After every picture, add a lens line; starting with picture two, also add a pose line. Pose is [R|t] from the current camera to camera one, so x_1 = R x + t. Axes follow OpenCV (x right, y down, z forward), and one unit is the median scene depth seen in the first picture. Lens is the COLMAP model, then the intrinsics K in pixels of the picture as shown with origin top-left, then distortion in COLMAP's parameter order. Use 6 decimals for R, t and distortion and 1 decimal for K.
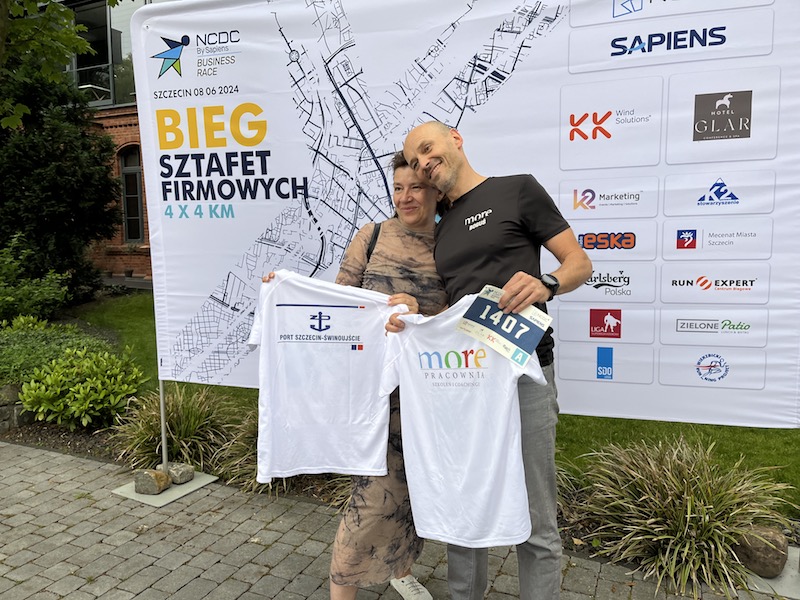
lens RADIAL K [[605.9, 0, 396.8], [0, 605.9, 303.0], [0, 0, 1]] dist [0.053871, -0.070313]
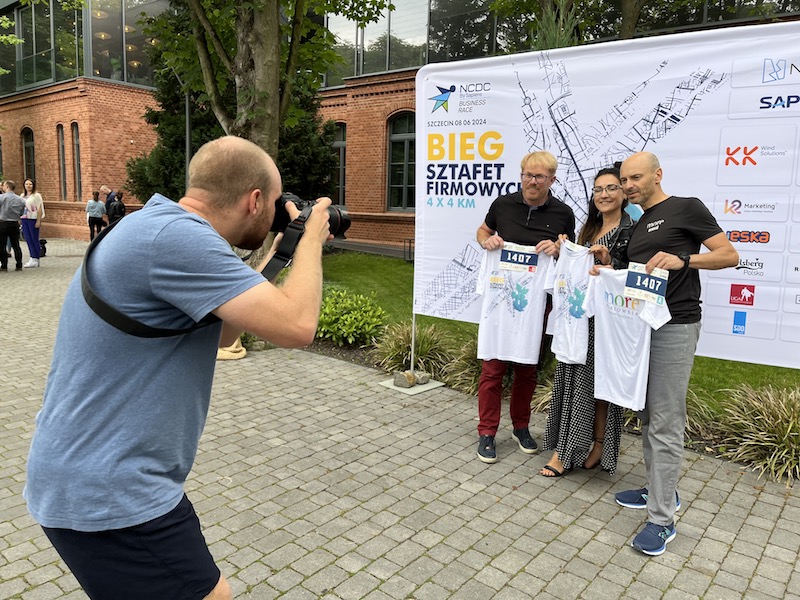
lens RADIAL K [[605.9, 0, 391.6], [0, 605.9, 300.4], [0, 0, 1]] dist [0.053871, -0.070313]
pose [[0.961674, 0.074337, -0.263927, -0.055746], [-0.061034, 0.996434, 0.058264, 0.011685], [0.267317, -0.039923, 0.962781, -0.509615]]
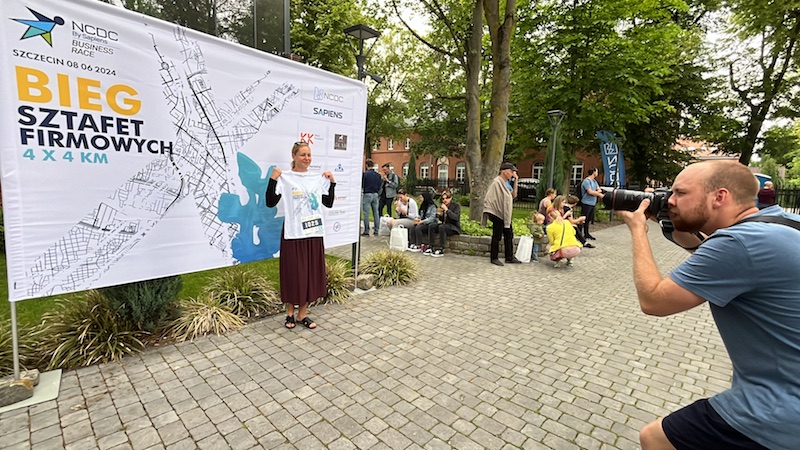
lens RADIAL K [[368.8, 0, 396.6], [0, 368.8, 227.1], [0, 0, 1]] dist [-0.004789, -0.000218]
pose [[0.341521, -0.107898, 0.933660, -0.866855], [0.067653, 0.993634, 0.090082, -0.027784], [-0.937436, 0.032400, 0.346647, 0.101751]]
